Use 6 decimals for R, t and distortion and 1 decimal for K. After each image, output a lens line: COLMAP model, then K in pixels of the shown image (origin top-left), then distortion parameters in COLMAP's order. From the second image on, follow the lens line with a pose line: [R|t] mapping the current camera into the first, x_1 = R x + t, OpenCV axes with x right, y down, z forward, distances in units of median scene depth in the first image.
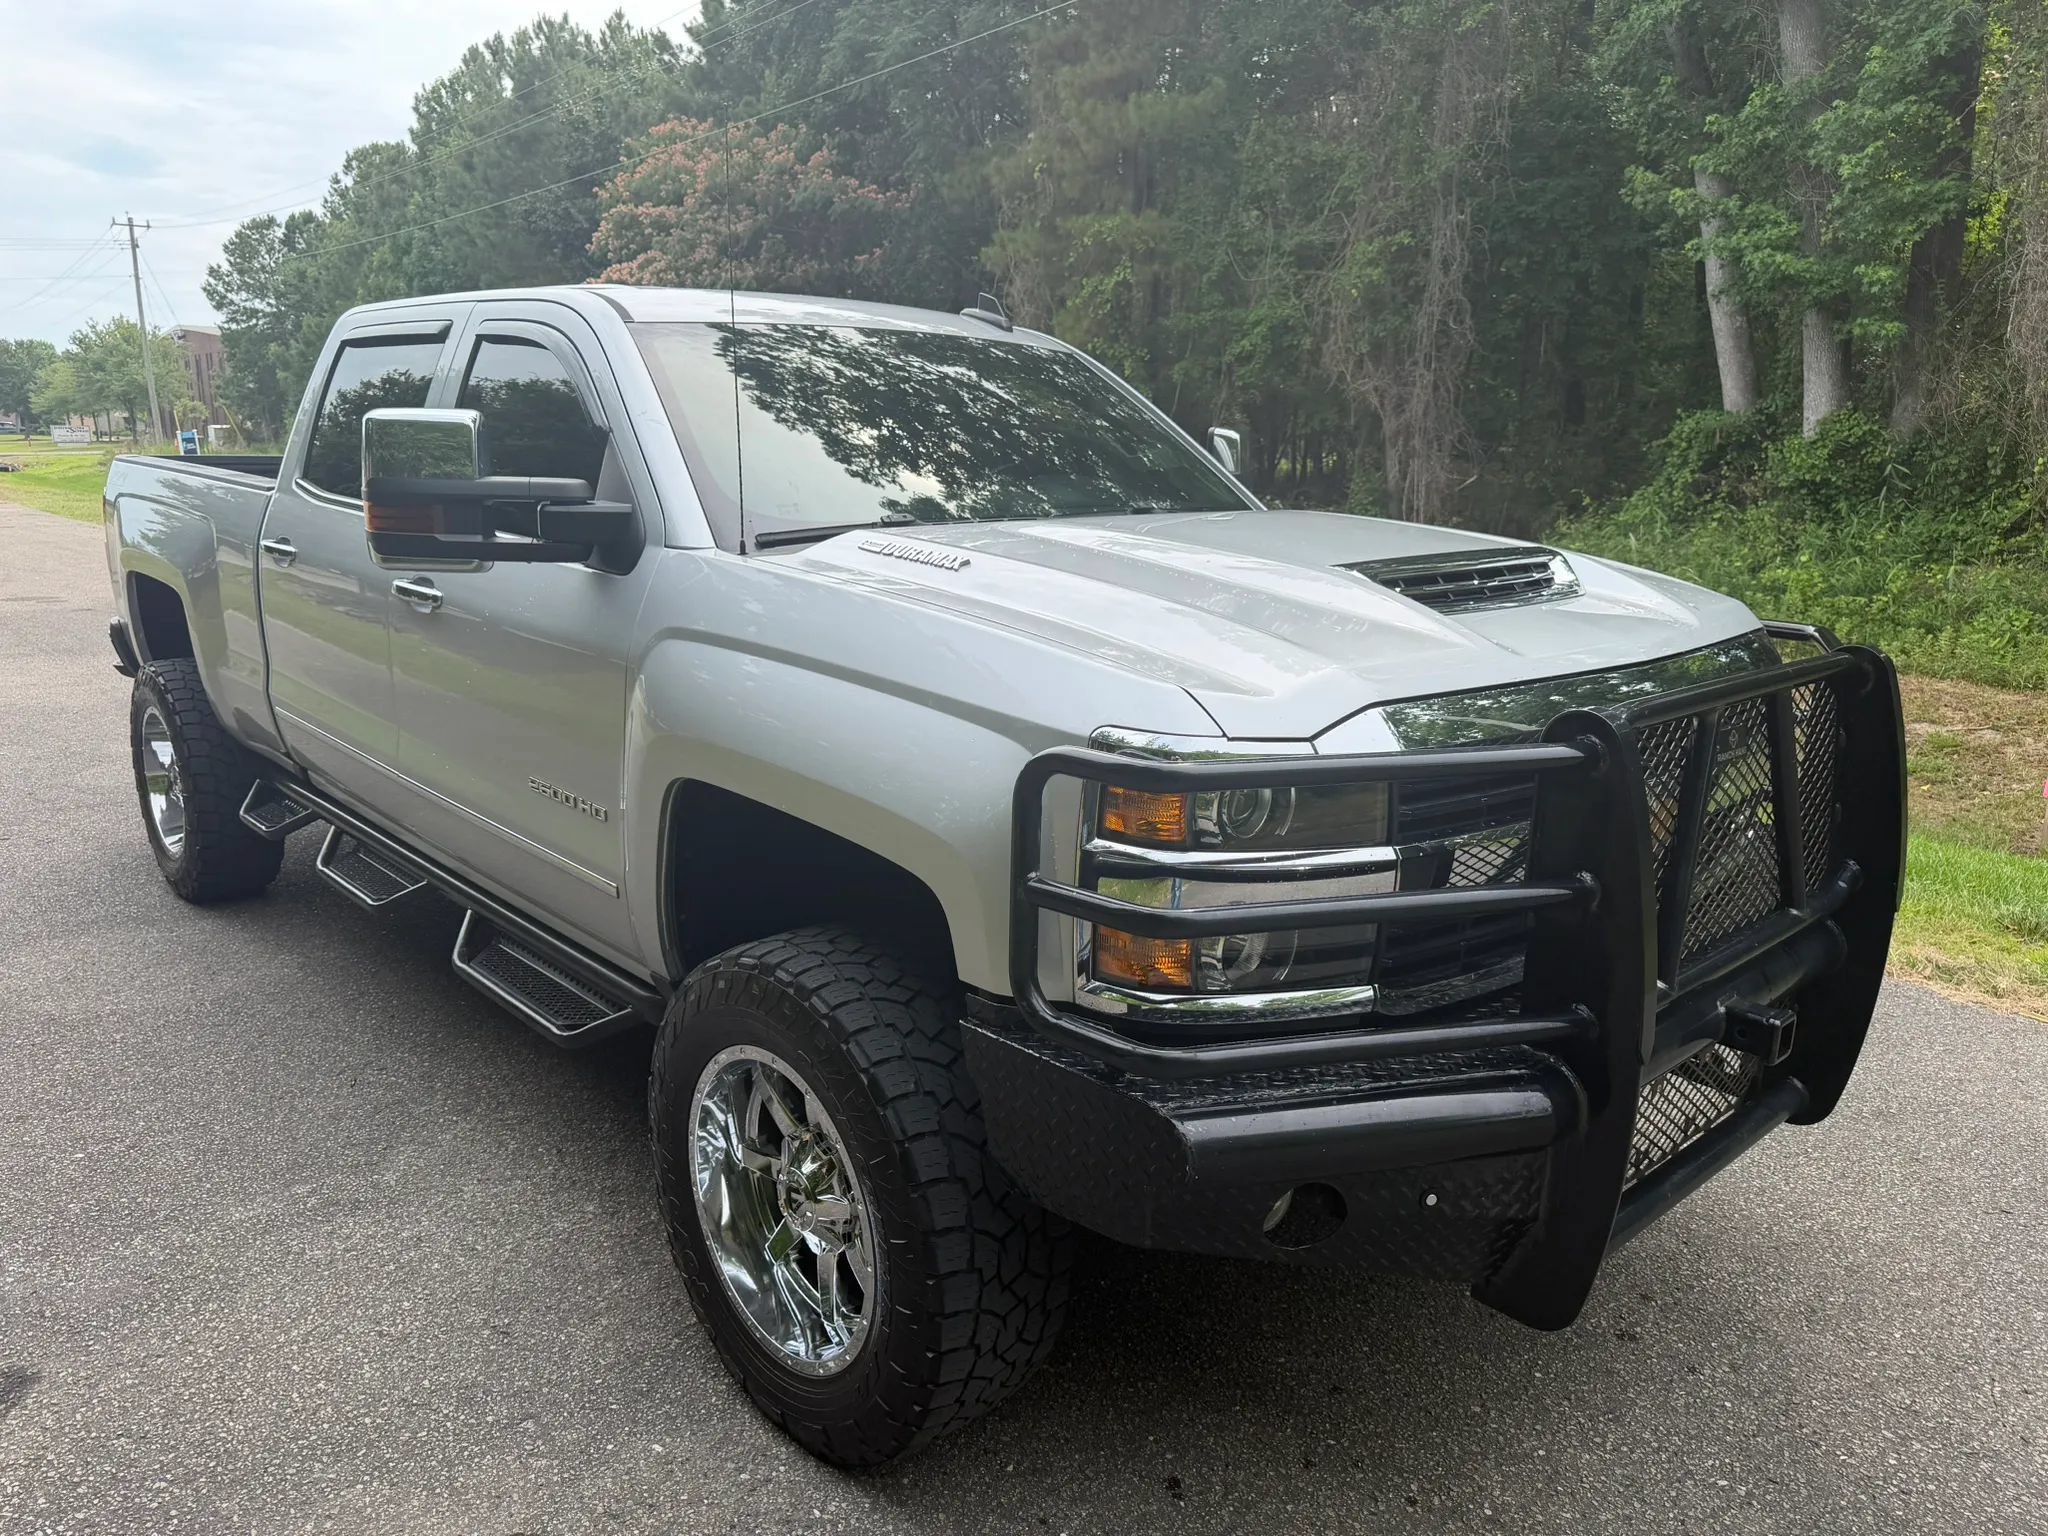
lens RADIAL K [[1436.5, 0, 1007.8], [0, 1436.5, 759.7], [0, 0, 1]] dist [0.007286, -0.008505]
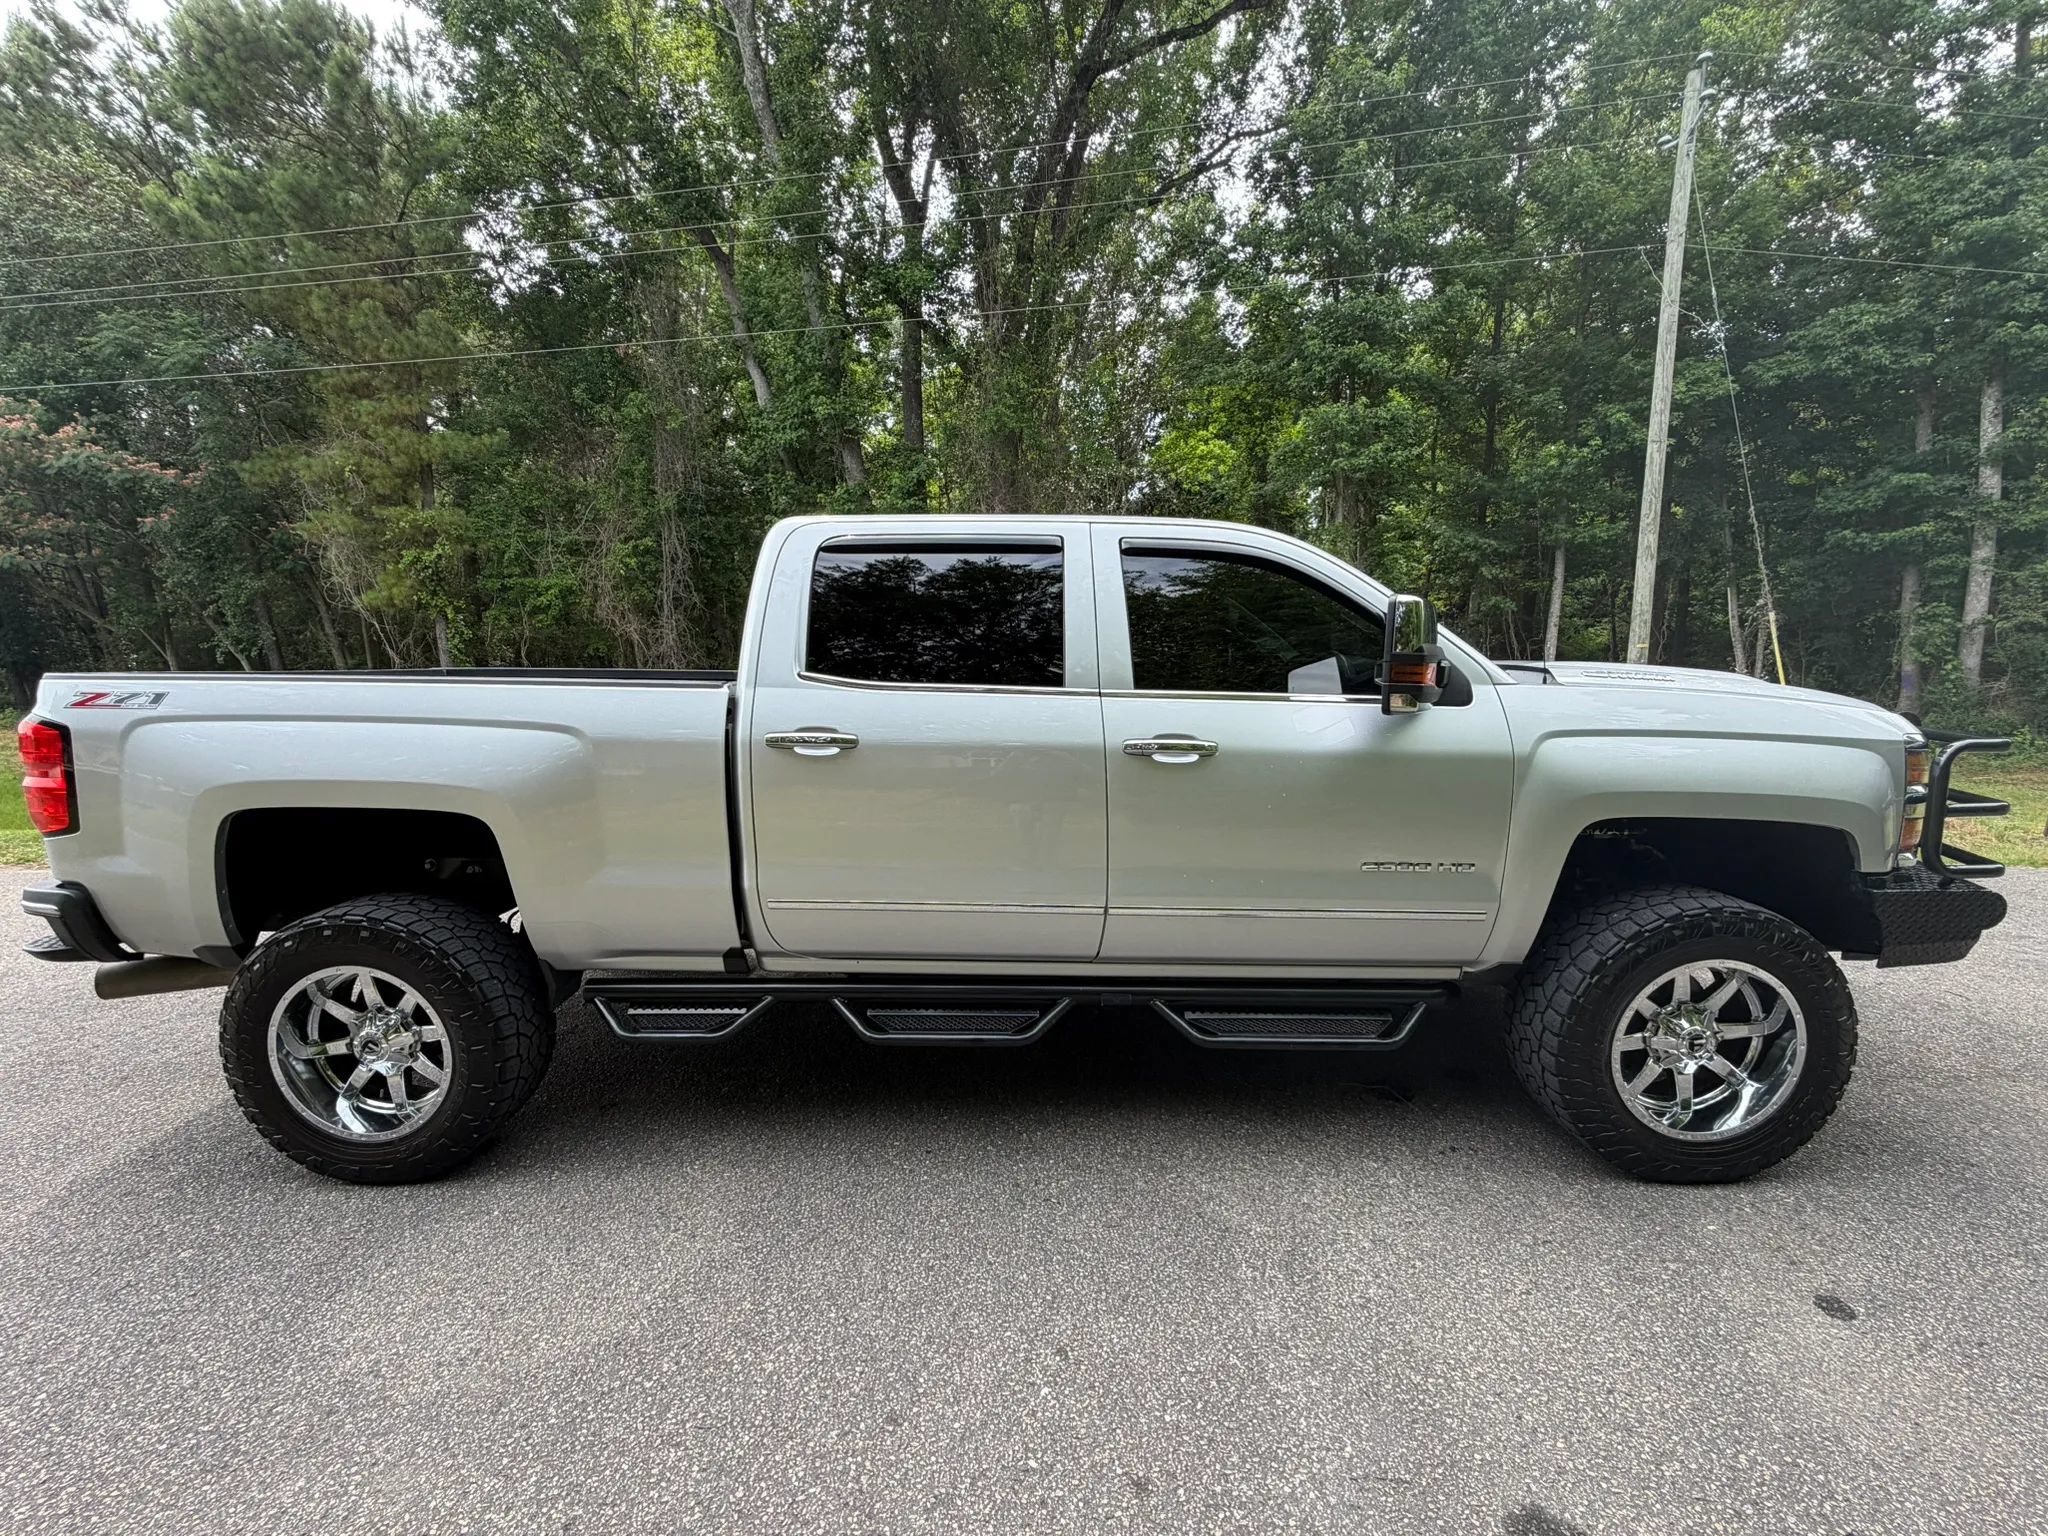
lens RADIAL K [[1436.5, 0, 1034.6], [0, 1436.5, 770.1], [0, 0, 1]] dist [0.007286, -0.008505]
pose [[0.820497, -0.001719, 0.571649, -1.804746], [0.116468, 0.979523, -0.164222, 1.275117], [-0.559661, 0.201323, 0.803896, -3.071903]]
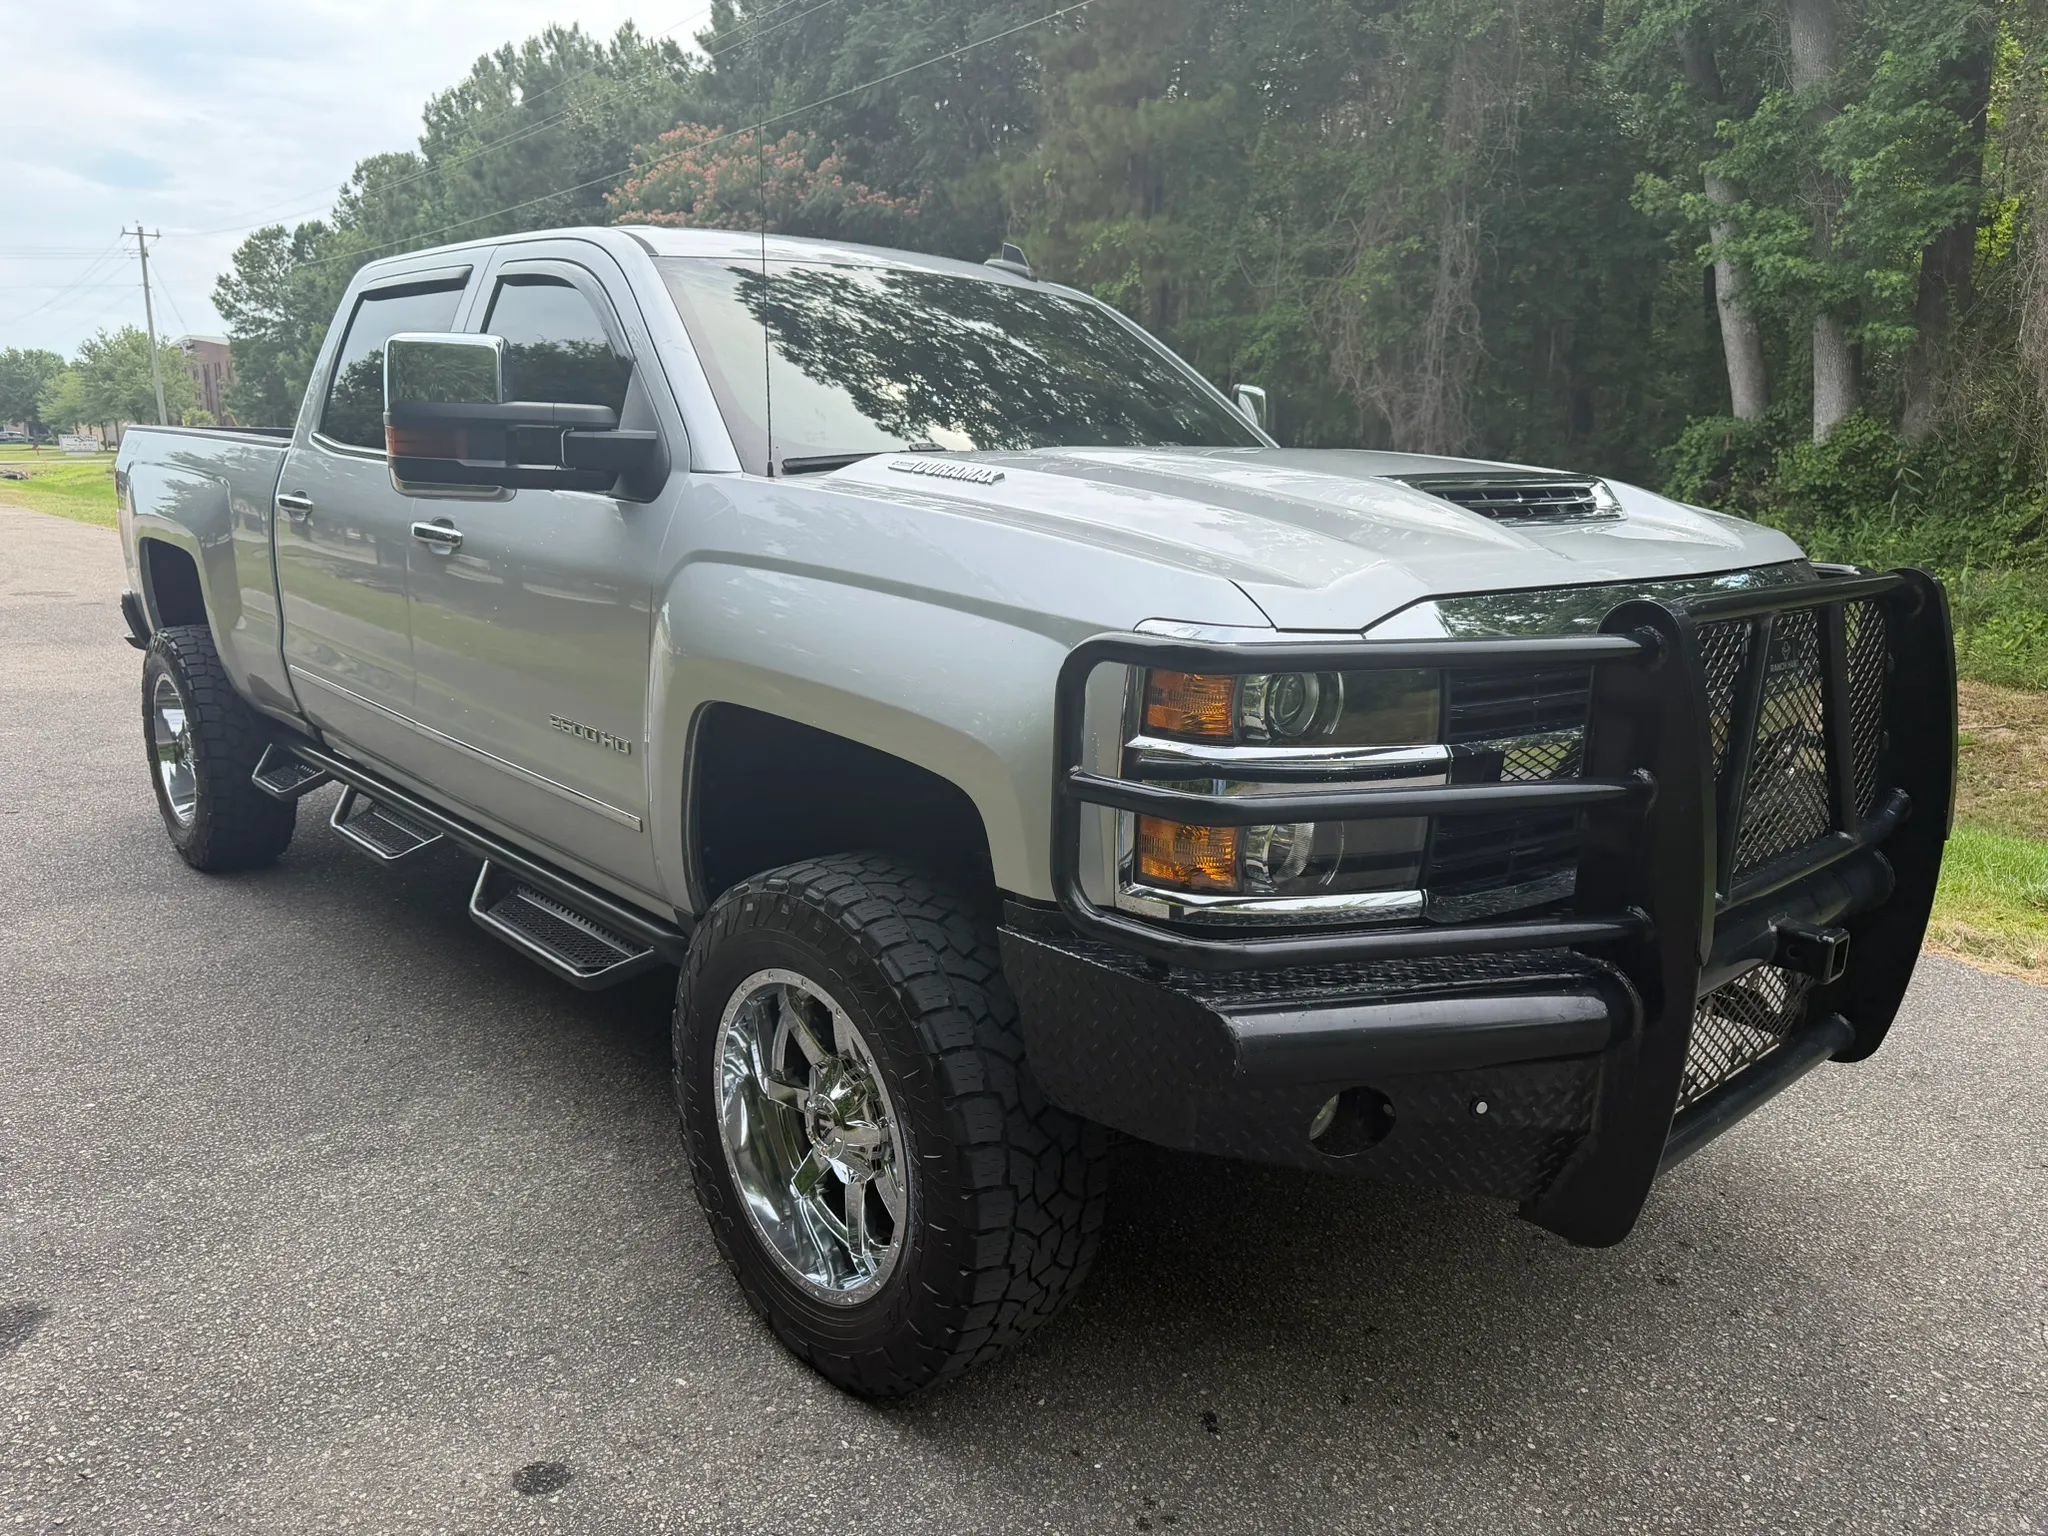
lens RADIAL K [[1436.5, 0, 1011.1], [0, 1436.5, 763.6], [0, 0, 1]] dist [0.007286, -0.008505]
pose [[0.999992, 0.003891, -0.001309, -0.010302], [-0.003898, 0.999977, -0.005593, 0.033472], [0.001287, 0.005598, 0.999984, 0.009944]]
